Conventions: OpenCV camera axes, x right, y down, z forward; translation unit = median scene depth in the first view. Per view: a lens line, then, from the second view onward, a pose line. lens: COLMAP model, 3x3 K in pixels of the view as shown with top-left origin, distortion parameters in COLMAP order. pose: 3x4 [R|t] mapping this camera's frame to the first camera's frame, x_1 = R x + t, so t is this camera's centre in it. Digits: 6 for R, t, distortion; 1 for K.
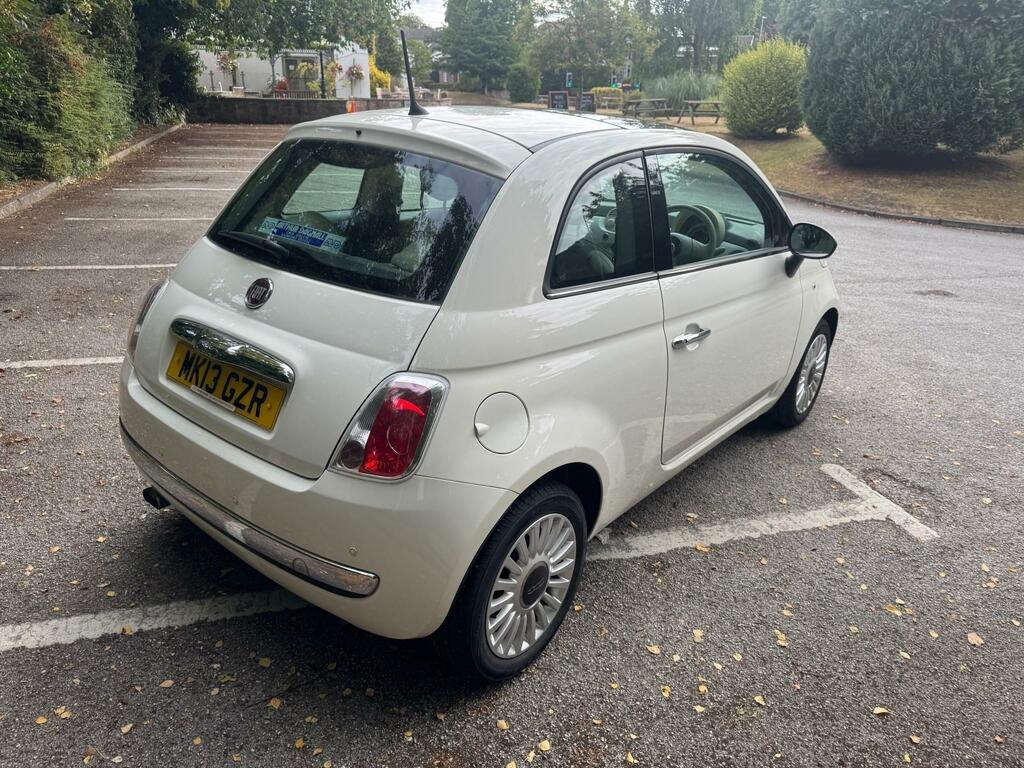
lens RADIAL K [[850.4, 0, 512.0], [0, 850.4, 384.0], [0, 0, 1]] dist [0.001803, 0.002749]
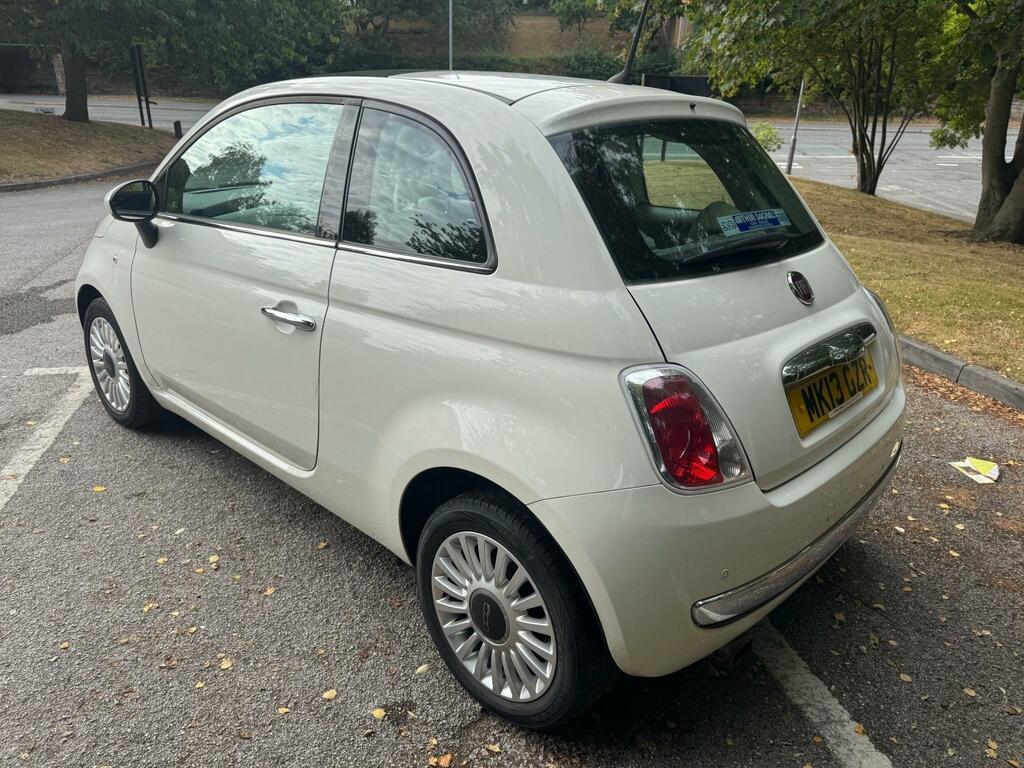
lens RADIAL K [[850.4, 0, 512.0], [0, 850.4, 384.0], [0, 0, 1]] dist [0.001803, 0.002749]
pose [[-0.068190, -0.354012, 0.932752, -0.866090], [0.281901, 0.889992, 0.358392, -0.319649], [-0.957017, 0.287383, 0.039108, 0.959089]]
